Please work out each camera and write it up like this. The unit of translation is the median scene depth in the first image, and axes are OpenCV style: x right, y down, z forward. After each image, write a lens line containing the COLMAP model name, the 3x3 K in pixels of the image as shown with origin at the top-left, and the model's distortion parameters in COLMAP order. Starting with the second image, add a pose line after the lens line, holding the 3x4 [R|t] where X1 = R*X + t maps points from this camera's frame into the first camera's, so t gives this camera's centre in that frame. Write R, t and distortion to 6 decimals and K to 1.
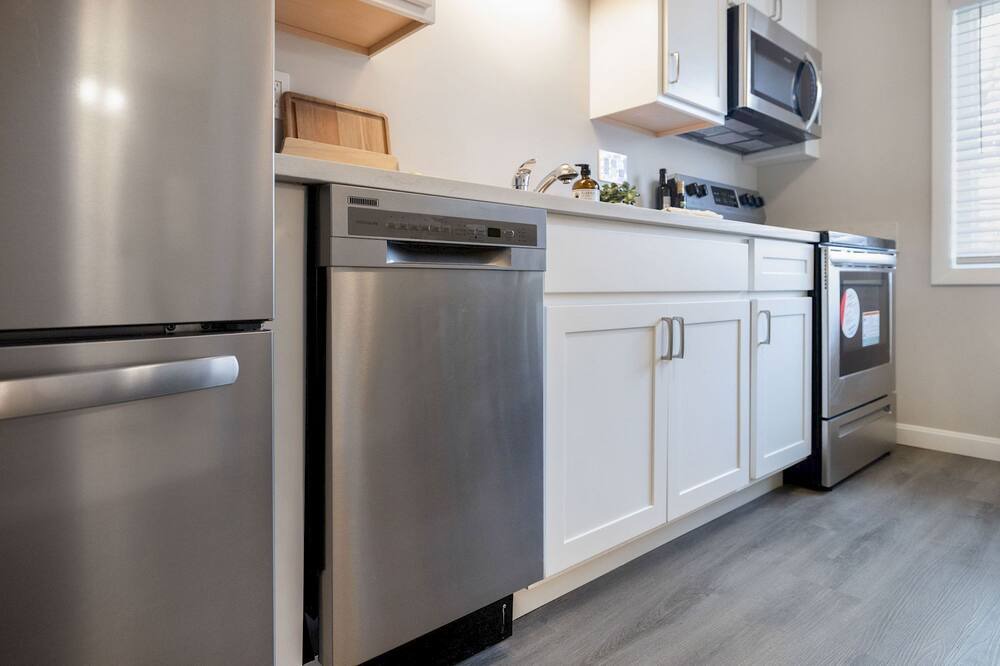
lens RADIAL K [[589.9, 0, 498.3], [0, 589.9, 285.6], [0, 0, 1]] dist [-0.001232, -0.000468]
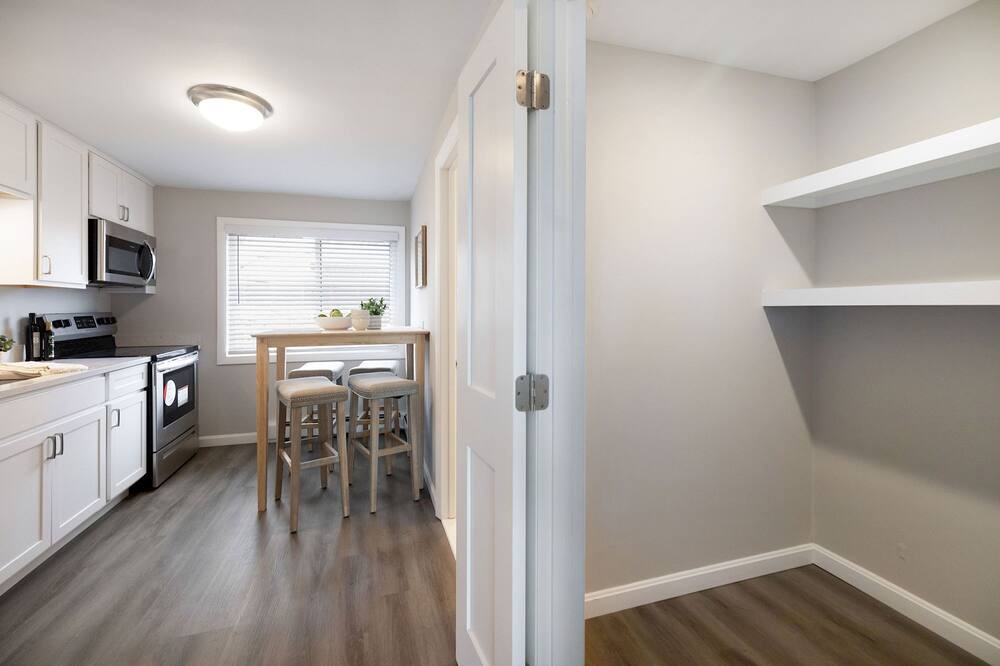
lens RADIAL K [[428.3, 0, 501.0], [0, 428.3, 305.3], [0, 0, 1]] dist [-0.002670, -0.000219]
pose [[0.405015, -0.002072, 0.914308, -0.264642], [0.000718, 0.999998, 0.001949, -0.256663], [-0.914310, -0.000133, 0.405016, -0.602973]]
